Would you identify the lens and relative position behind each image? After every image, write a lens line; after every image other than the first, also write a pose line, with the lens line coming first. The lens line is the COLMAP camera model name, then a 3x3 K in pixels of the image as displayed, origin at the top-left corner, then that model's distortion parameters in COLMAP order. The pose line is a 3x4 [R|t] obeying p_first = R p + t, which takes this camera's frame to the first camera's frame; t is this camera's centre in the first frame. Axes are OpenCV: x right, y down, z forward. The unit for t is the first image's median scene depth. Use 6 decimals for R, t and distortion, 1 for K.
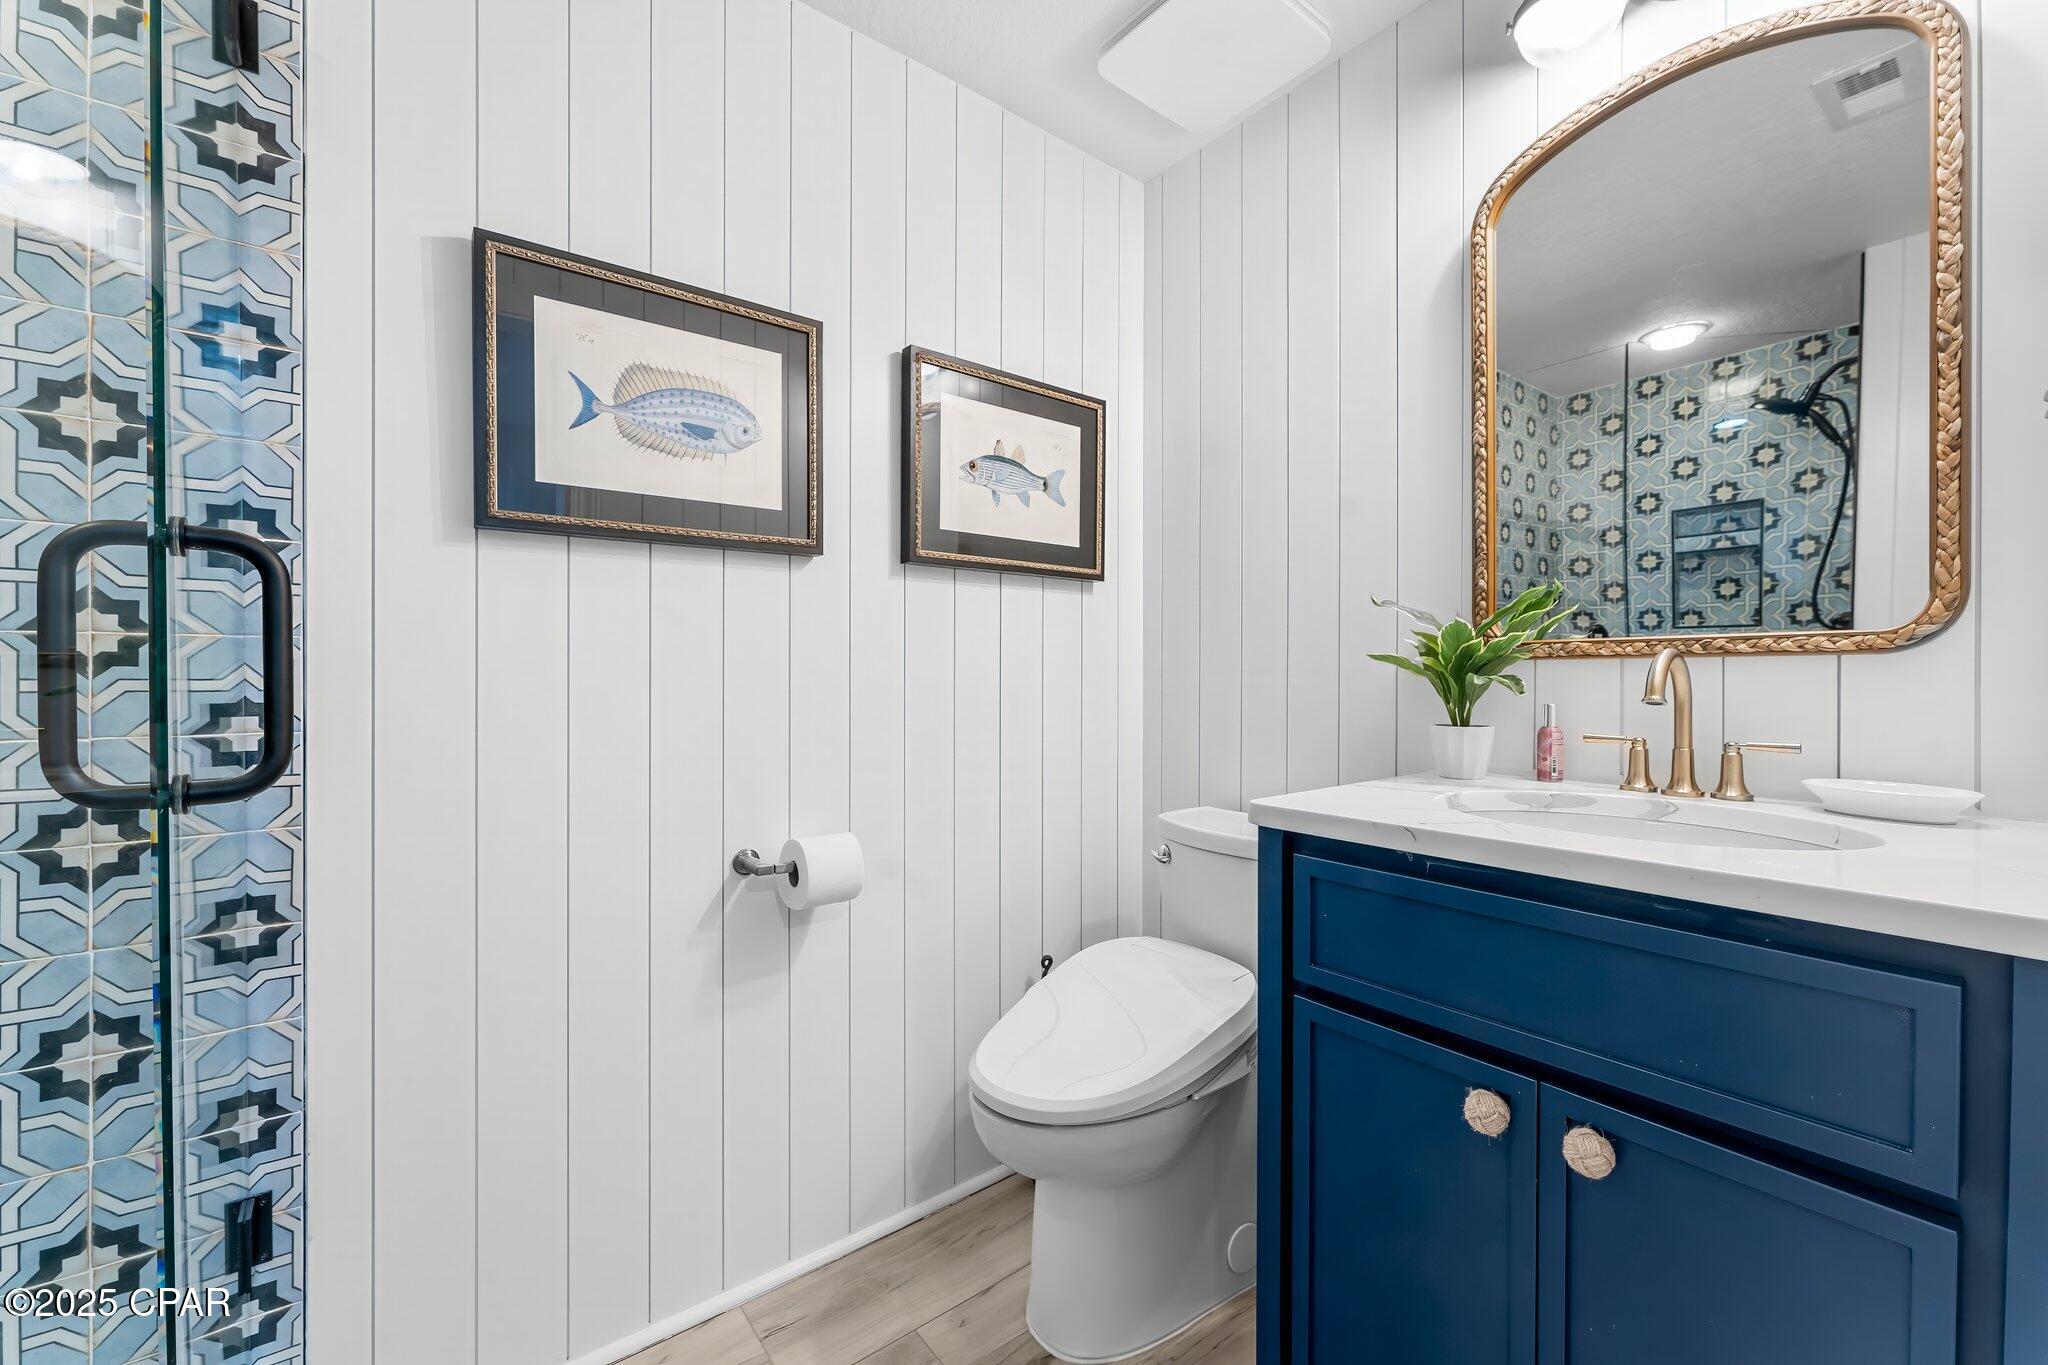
lens RADIAL K [[818.6, 0, 1024.0], [0, 818.6, 682.5], [0, 0, 1]] dist [0.001466, 0.000262]
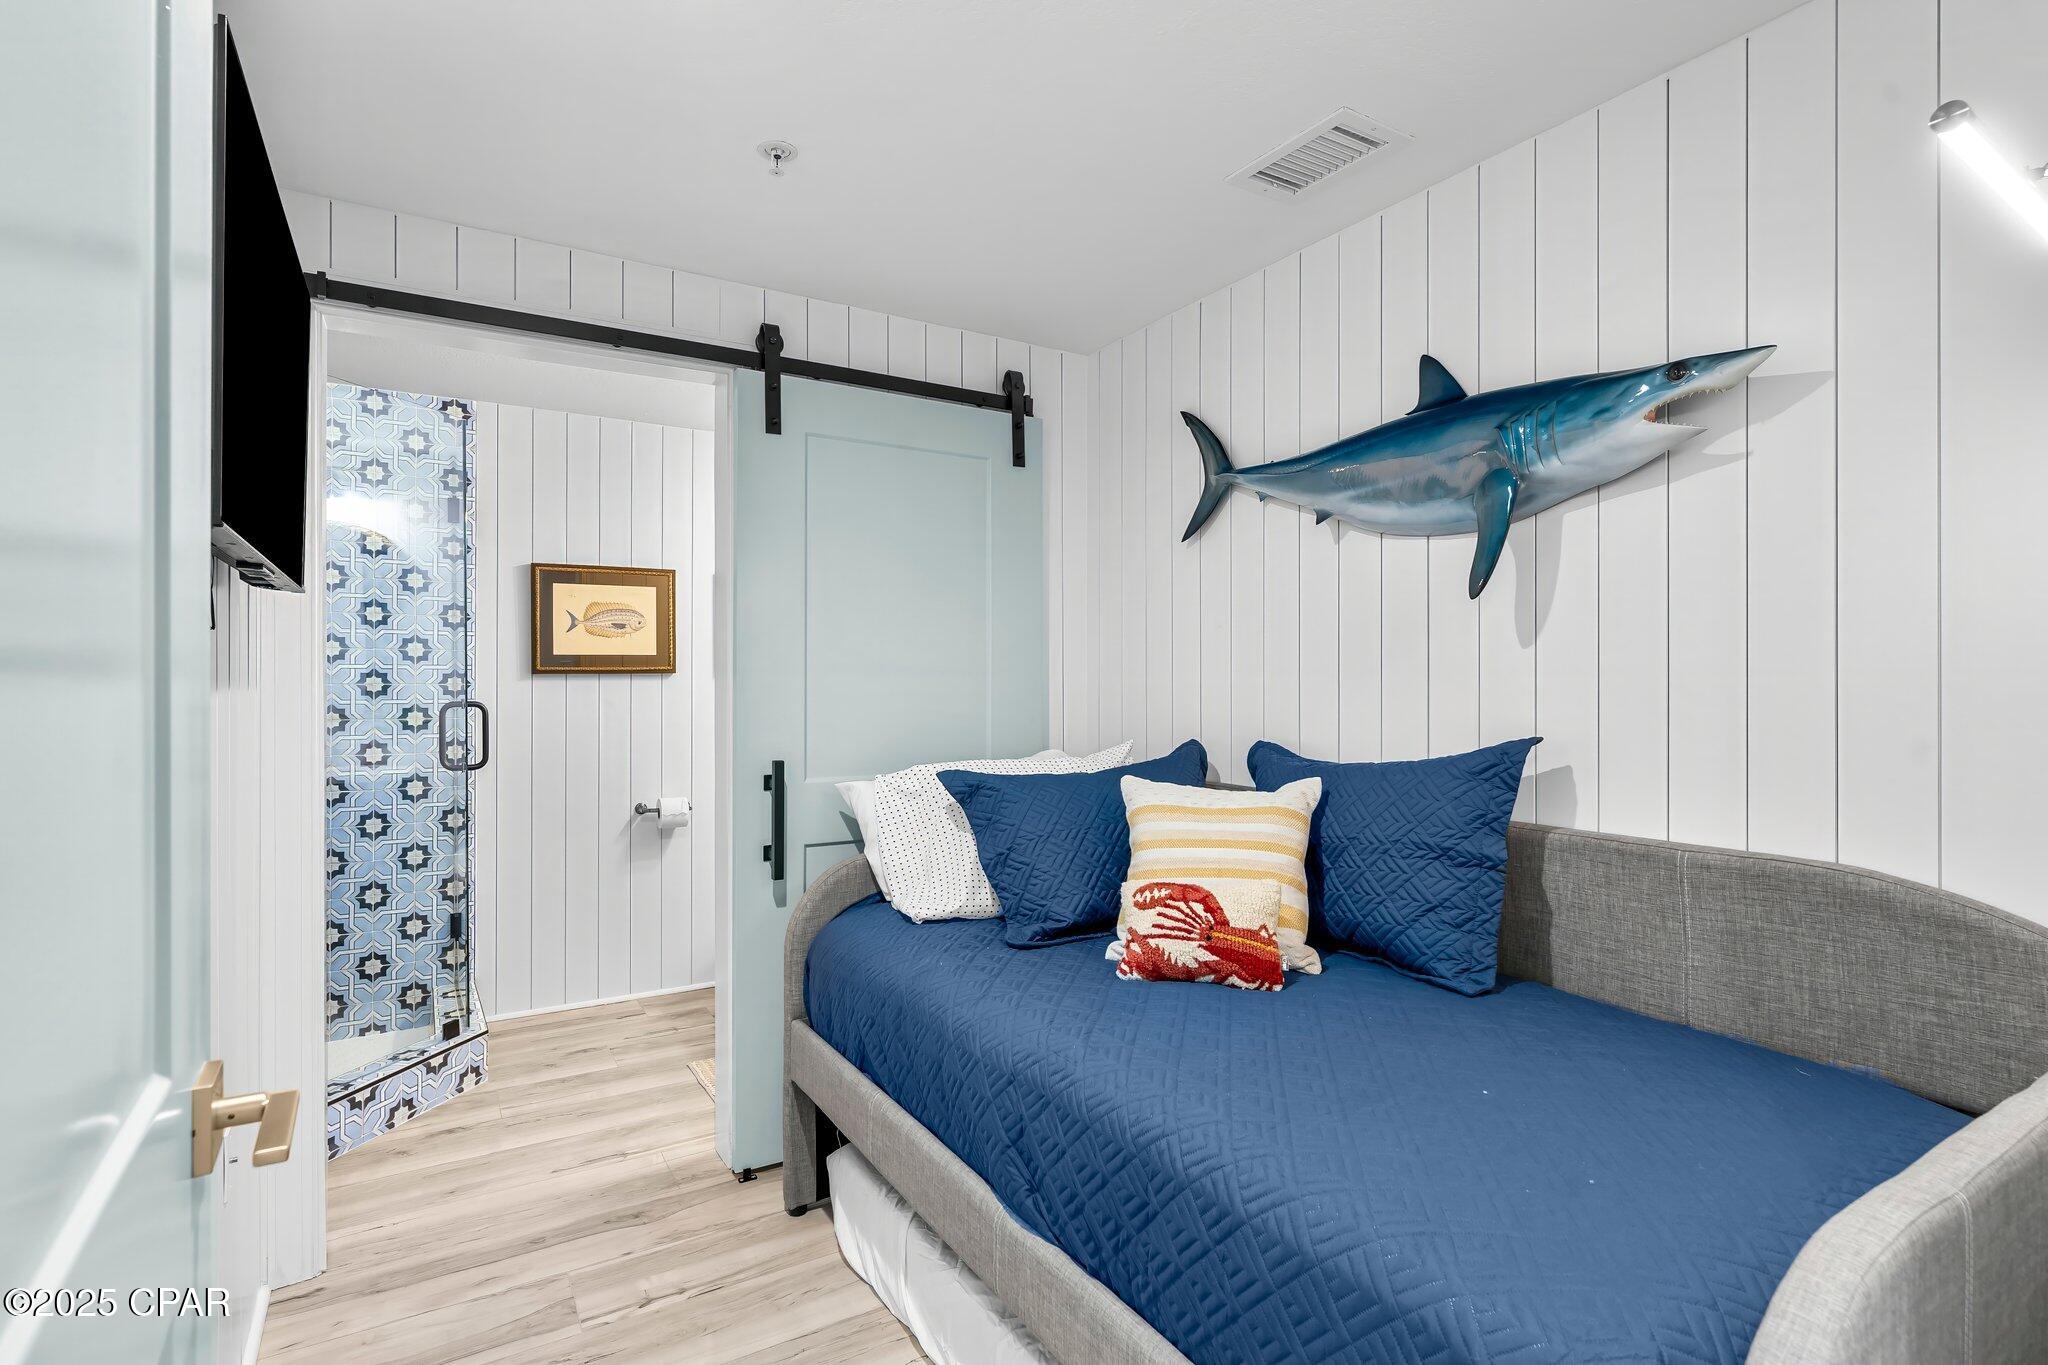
lens RADIAL K [[982.1, 0, 1034.0], [0, 982.1, 683.5], [0, 0, 1]] dist [-0.001325, -0.001009]
pose [[0.994703, -0.001091, -0.102788, 1.255346], [0.000703, 0.999993, -0.003807, -0.143684], [0.102791, 0.003714, 0.994696, -1.964538]]
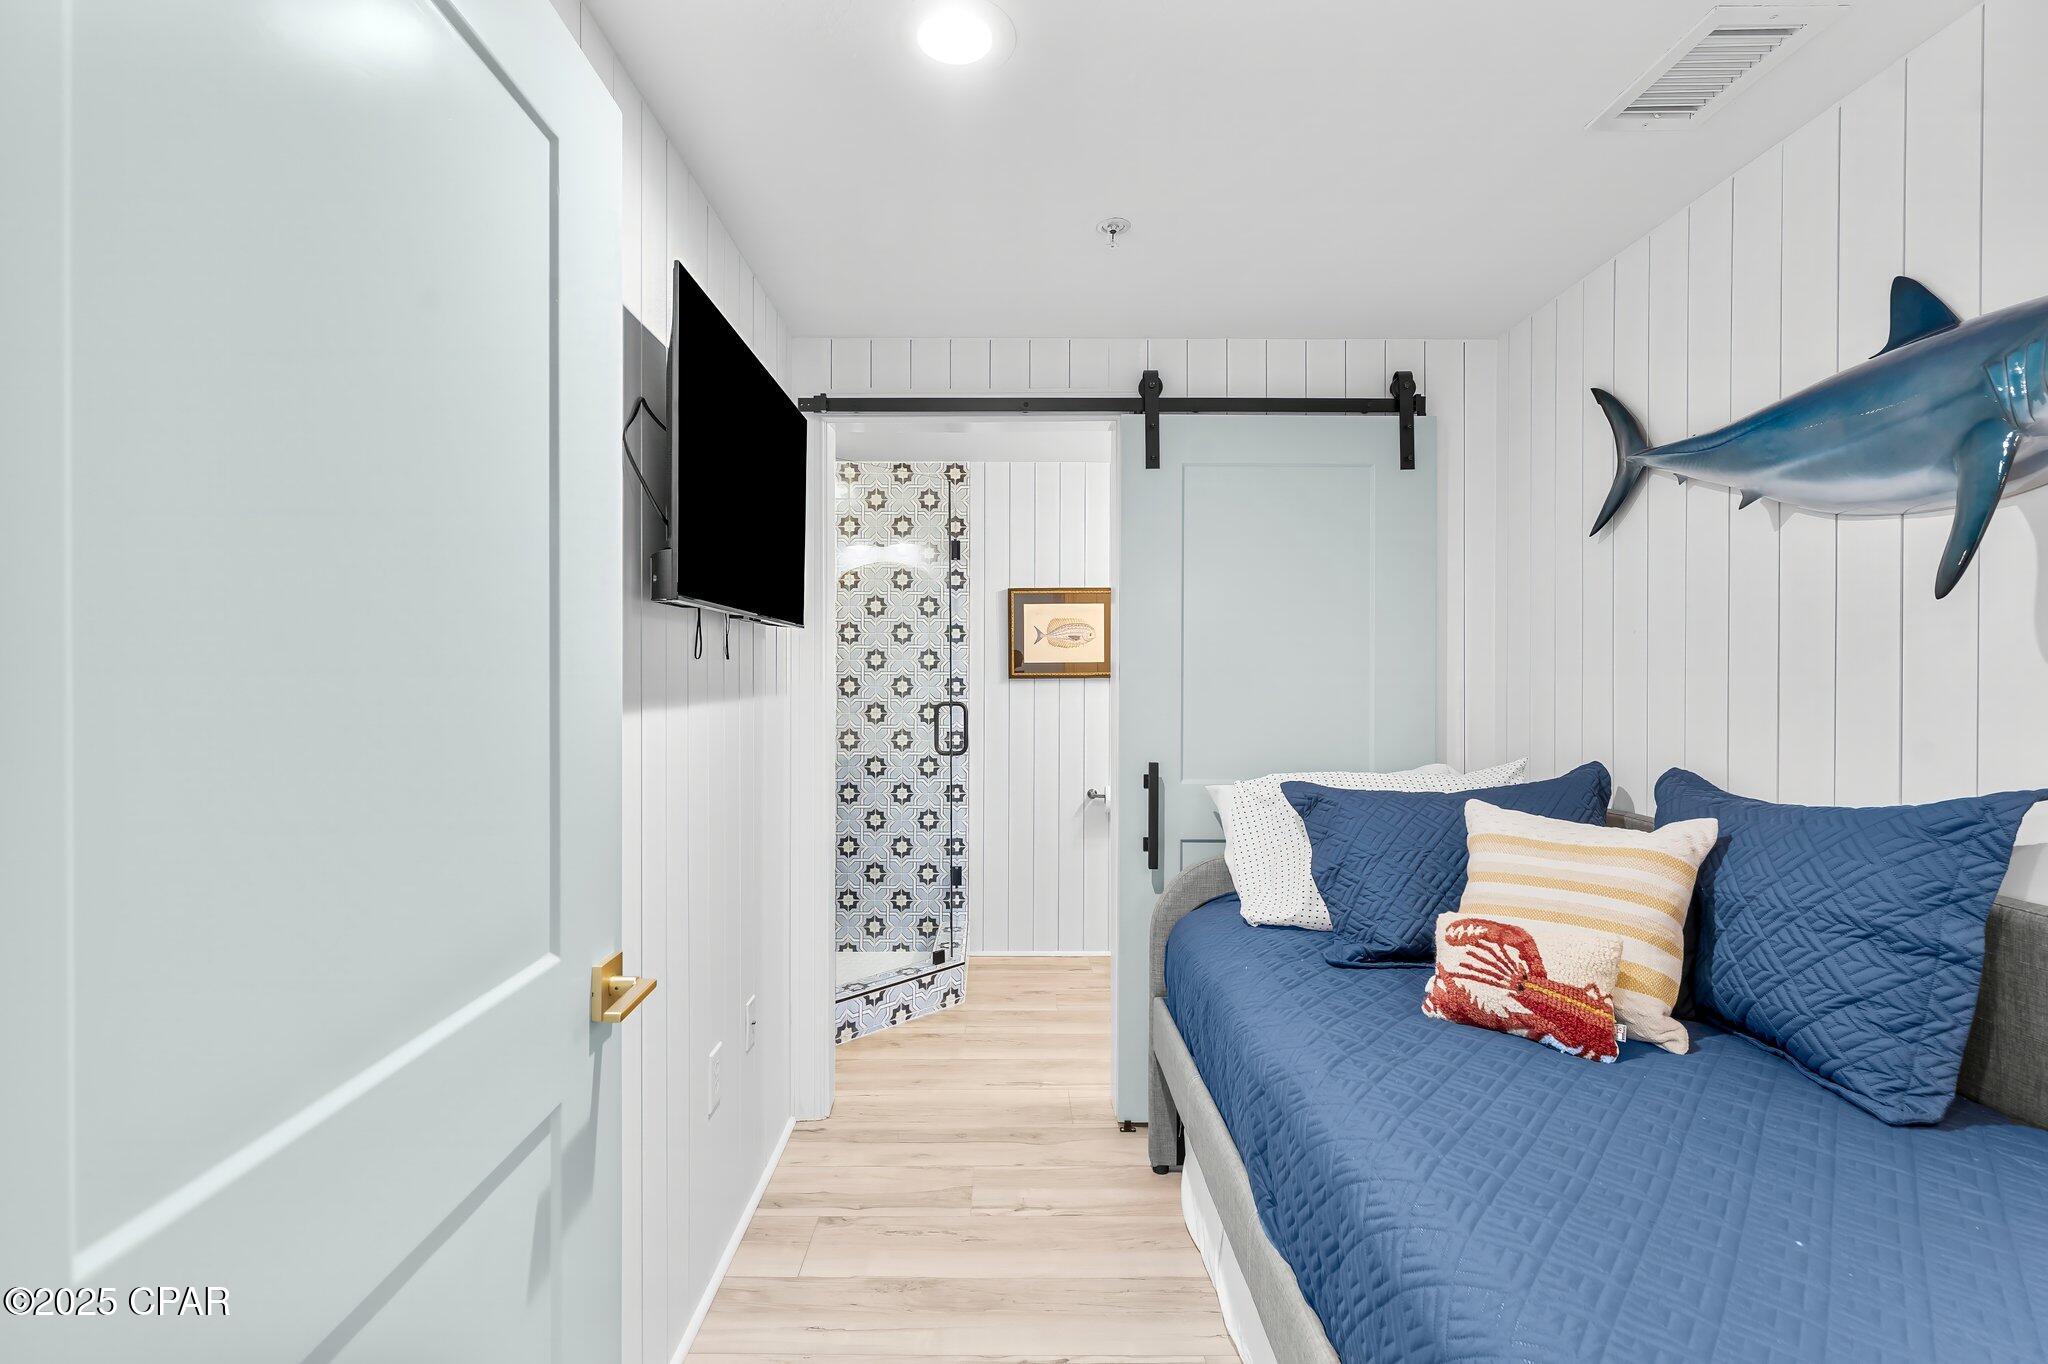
lens RADIAL K [[931.3, 0, 1024.0], [0, 931.3, 682.0], [0, 0, 1]] dist [0.002075, -0.000472]
pose [[0.796139, 0.004665, -0.605096, 1.597538], [-0.003965, 0.999989, 0.002492, -0.183501], [0.605101, 0.000415, 0.796149, -1.883623]]
